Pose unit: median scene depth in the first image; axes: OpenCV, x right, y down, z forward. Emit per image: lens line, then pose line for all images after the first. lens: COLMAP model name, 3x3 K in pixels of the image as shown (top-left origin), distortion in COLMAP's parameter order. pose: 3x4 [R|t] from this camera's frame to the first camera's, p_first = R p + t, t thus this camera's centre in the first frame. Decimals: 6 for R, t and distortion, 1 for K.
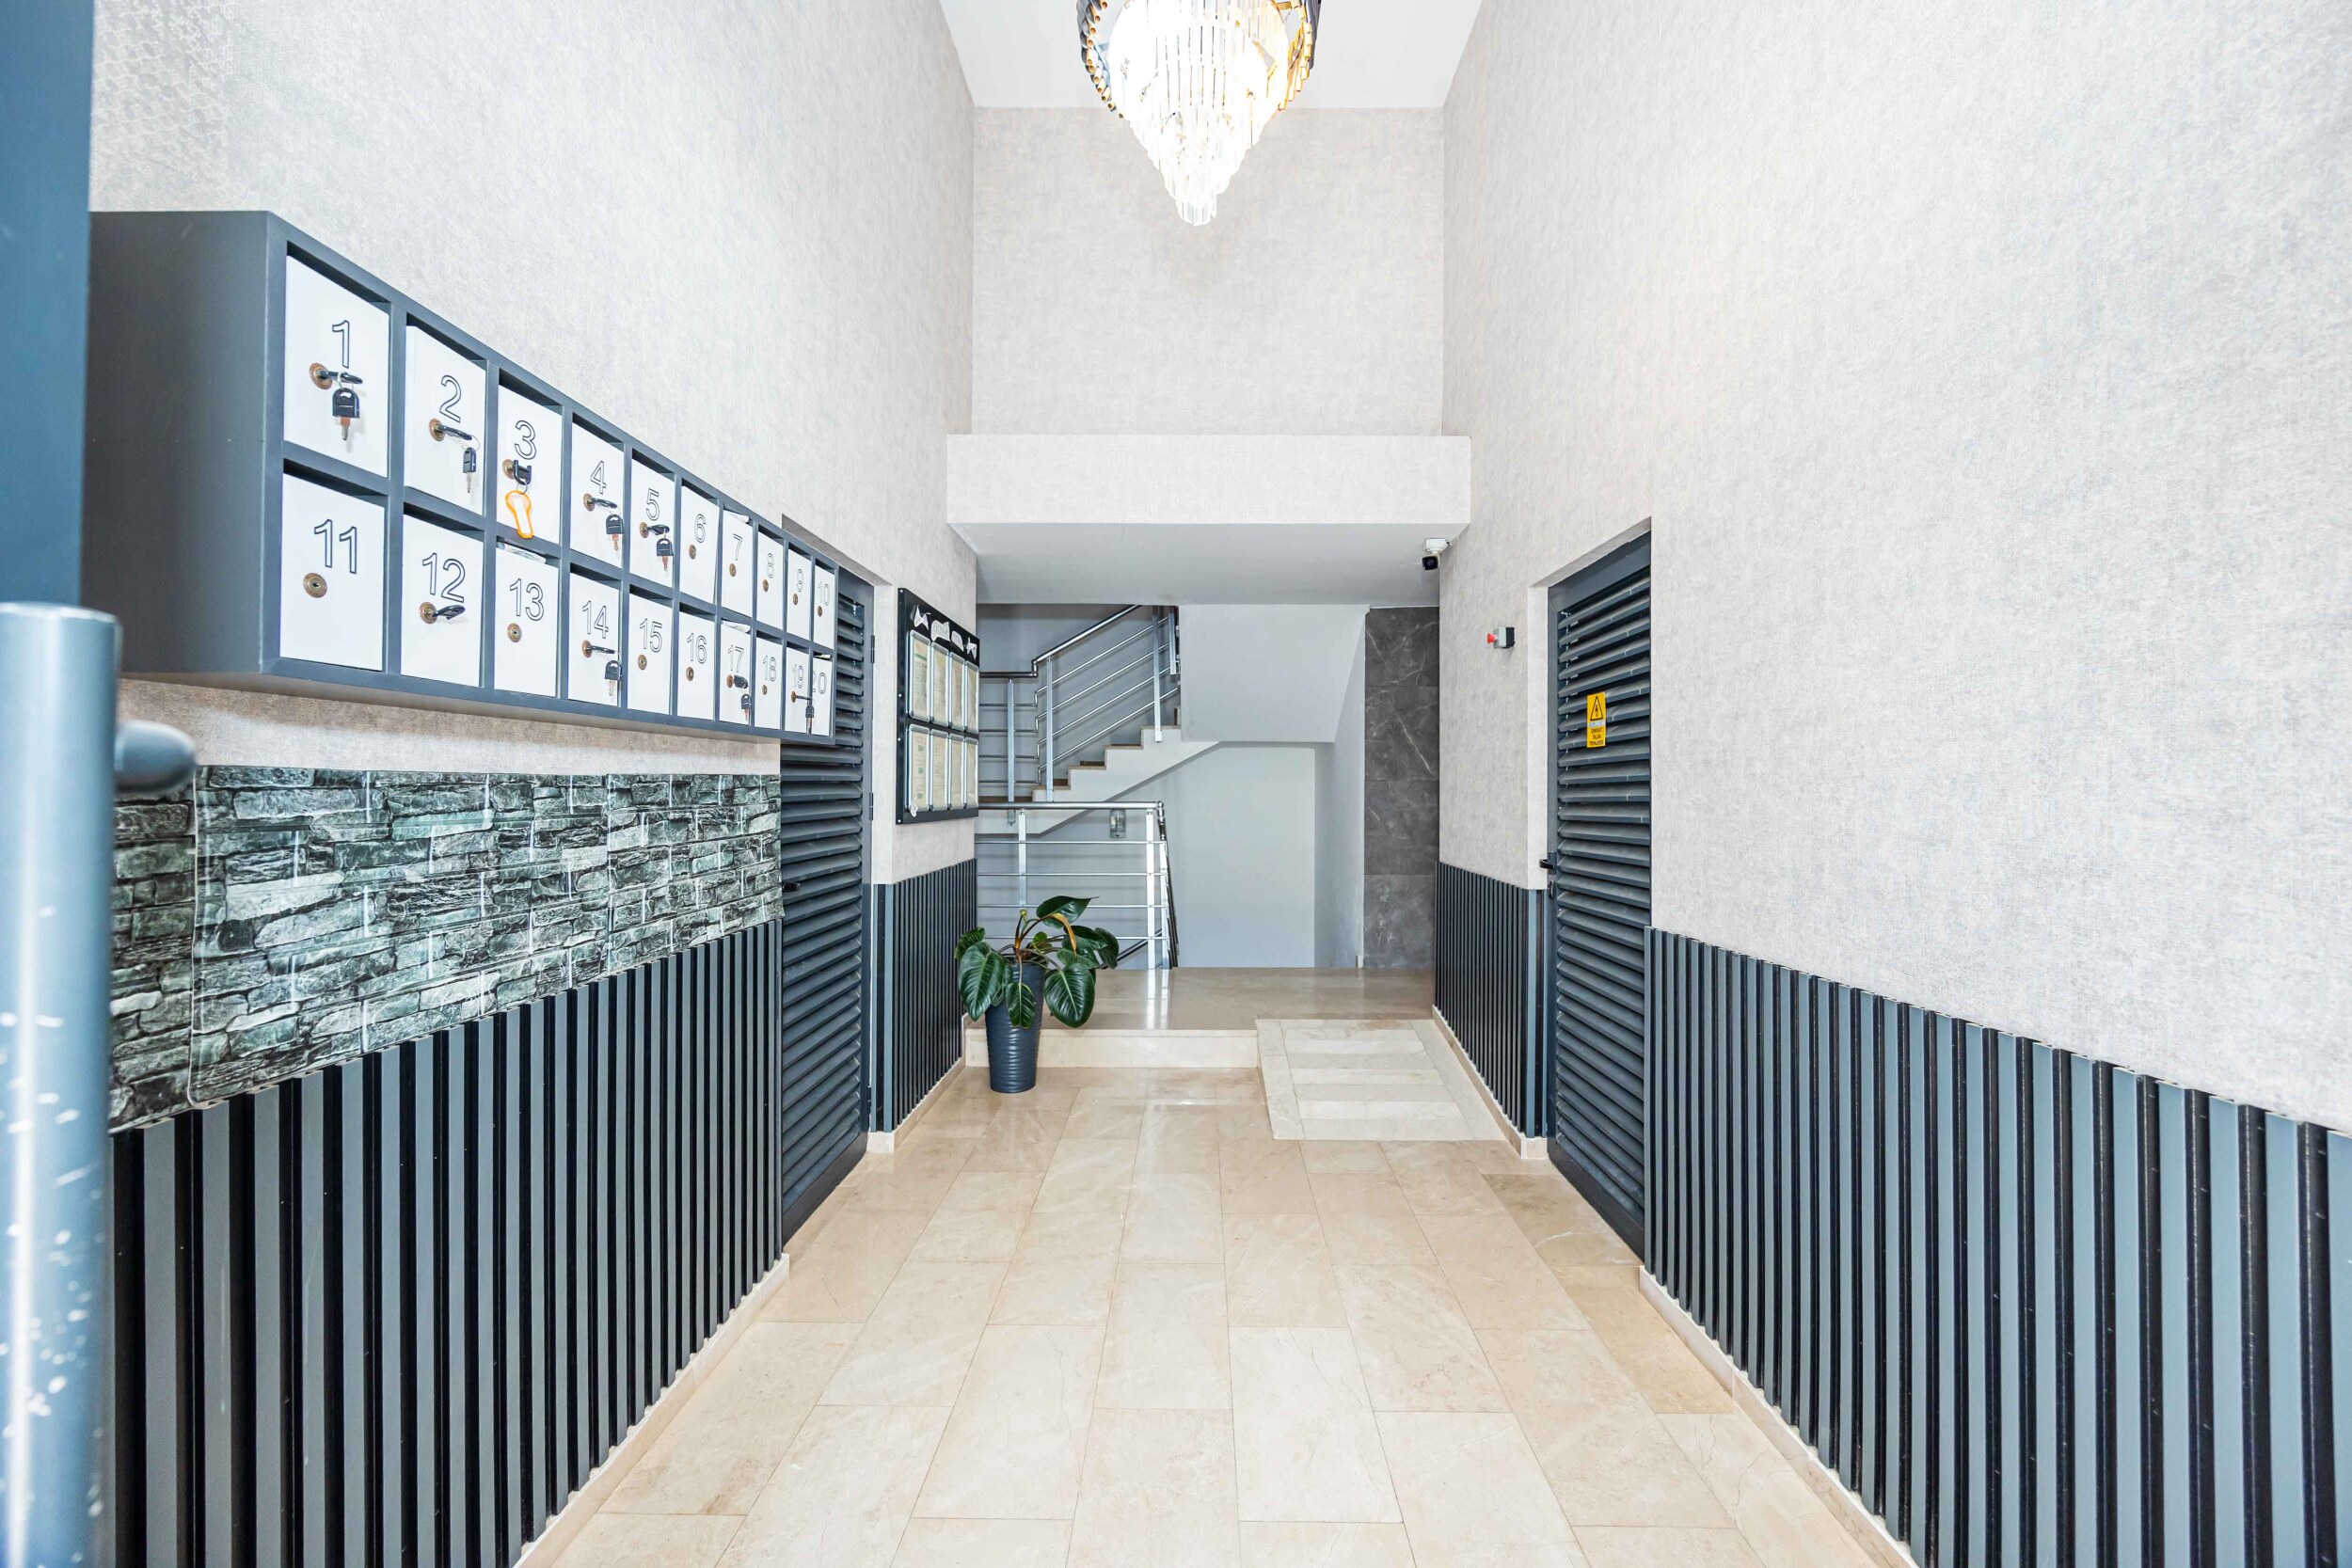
lens RADIAL K [[902.3, 0, 1169.9], [0, 902.3, 785.6], [0, 0, 1]] dist [-0.001233, -0.000346]
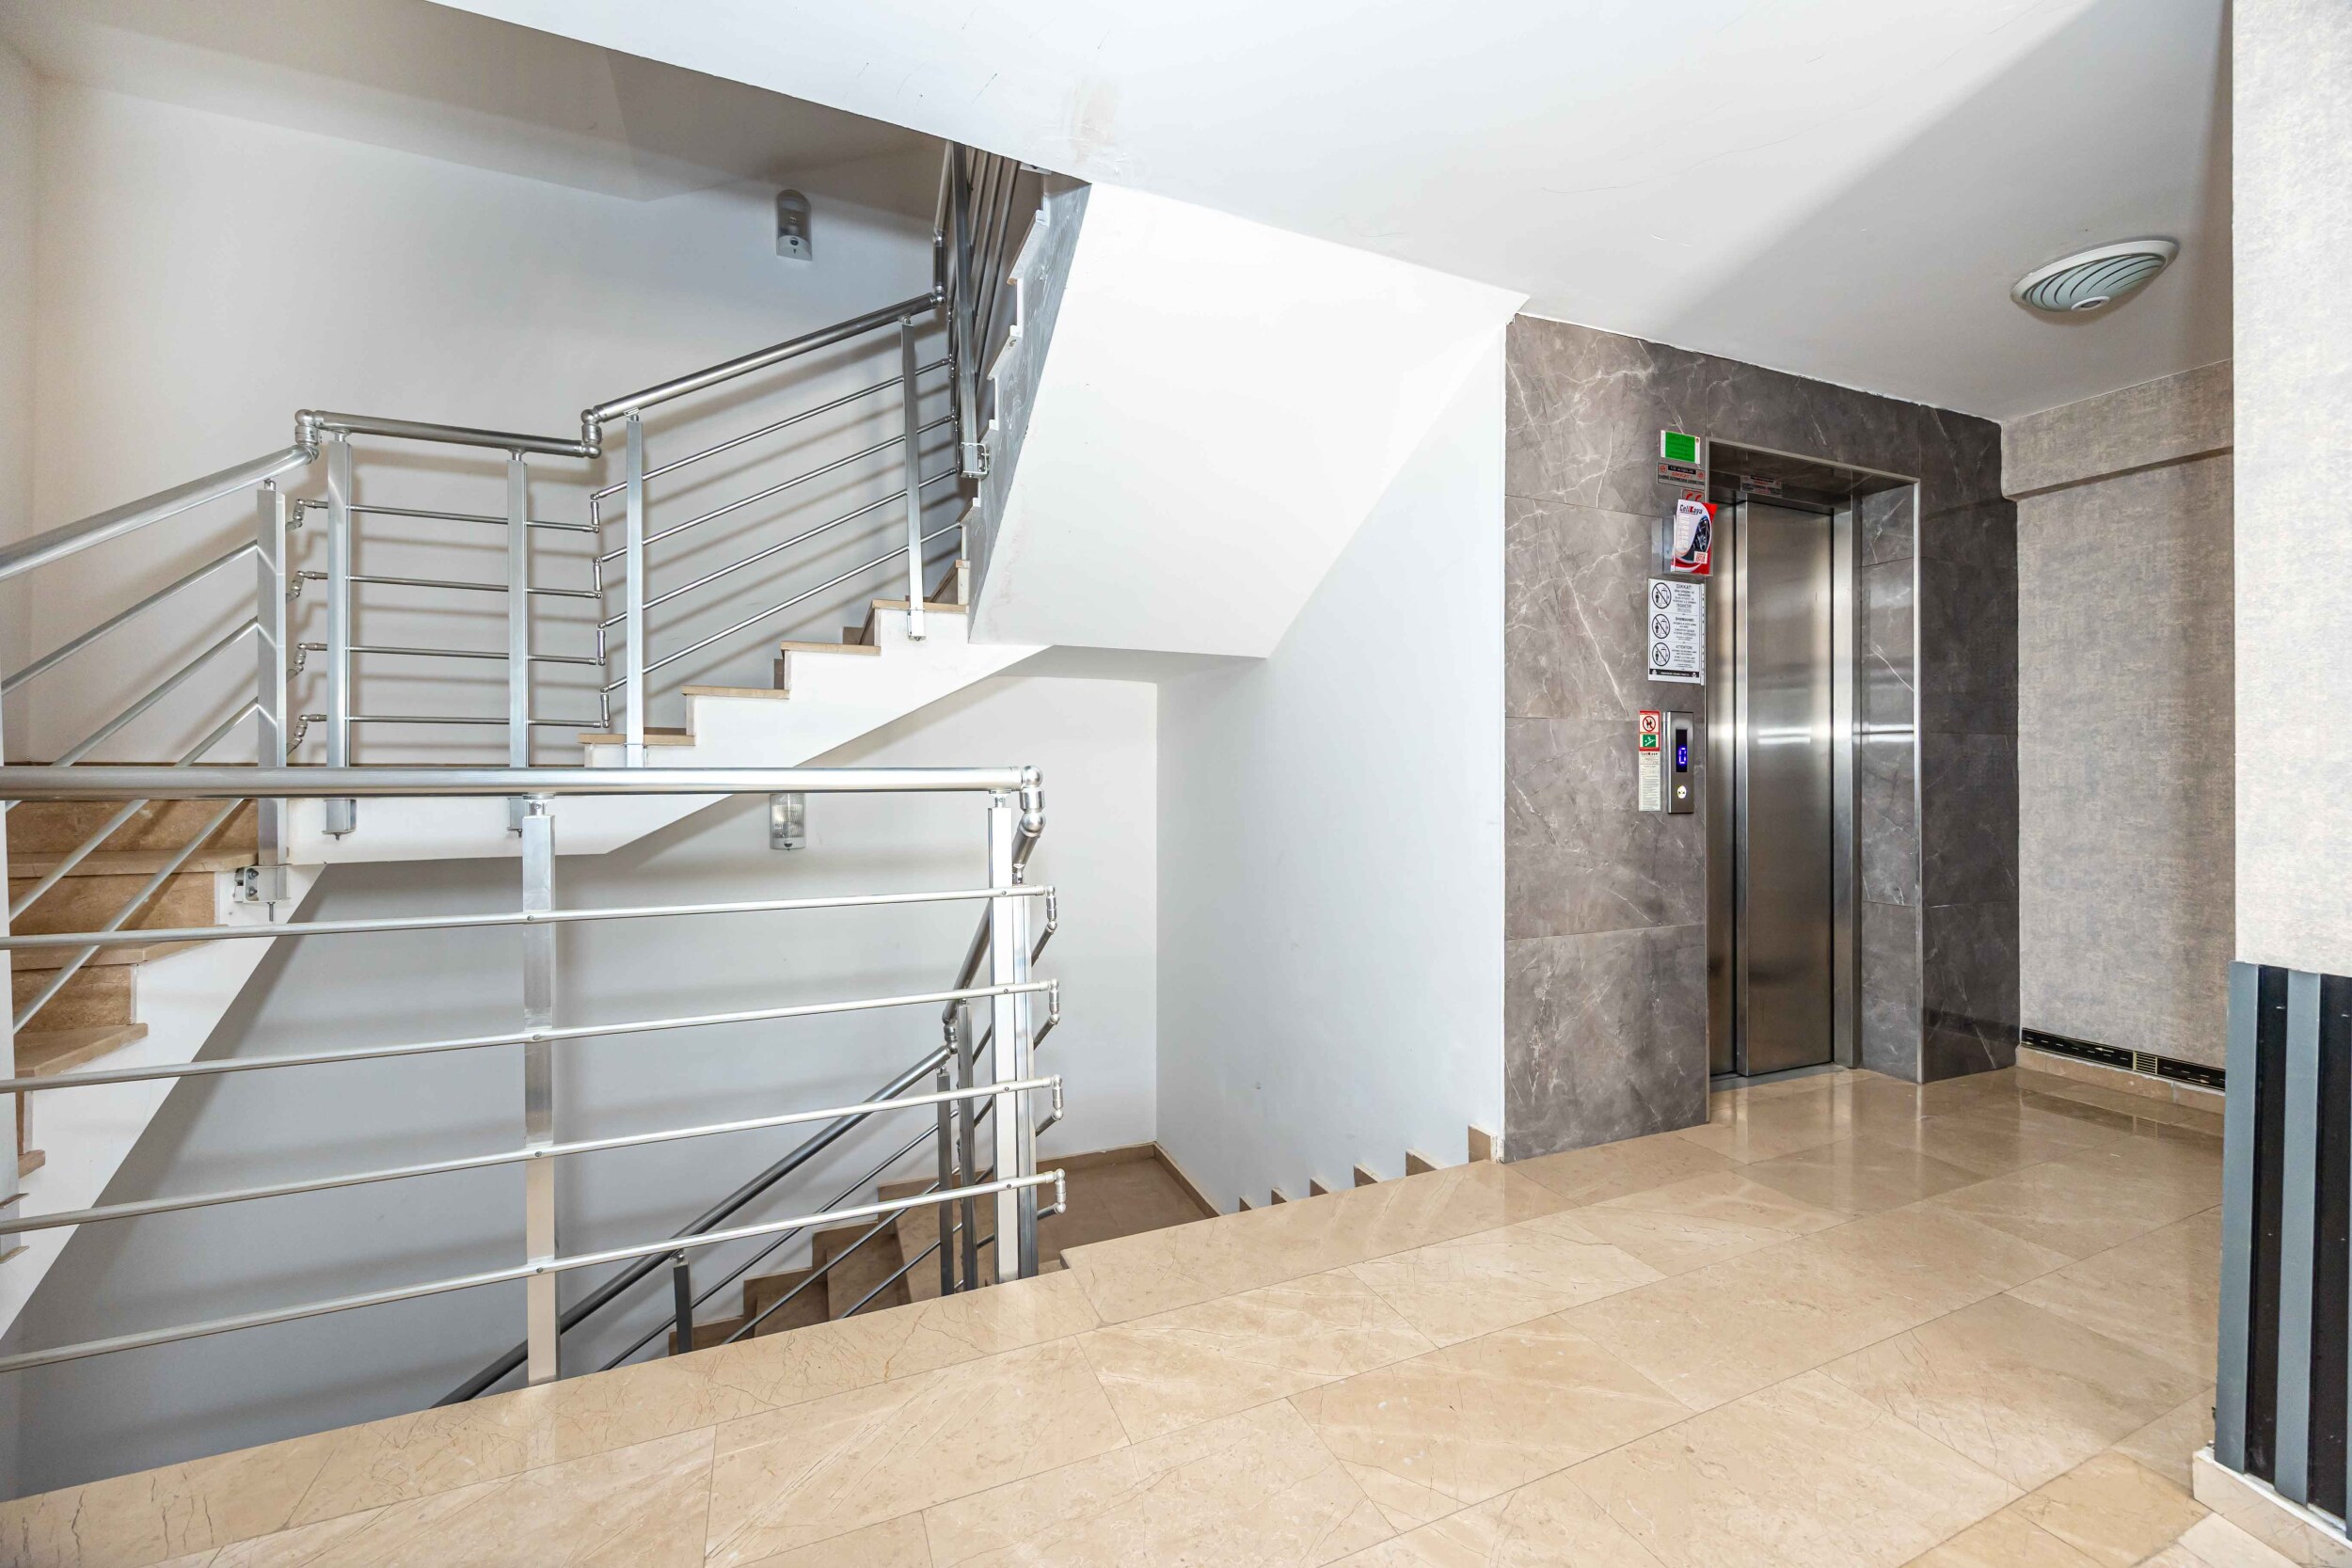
lens RADIAL K [[897.5, 0, 1200.4], [0, 897.5, 786.7], [0, 0, 1]] dist [0.014533, -0.011818]
pose [[0.910921, -0.003391, 0.412568, -0.087440], [-0.006379, 0.999731, 0.022302, 0.018051], [-0.412532, -0.022948, 0.910654, 0.673208]]
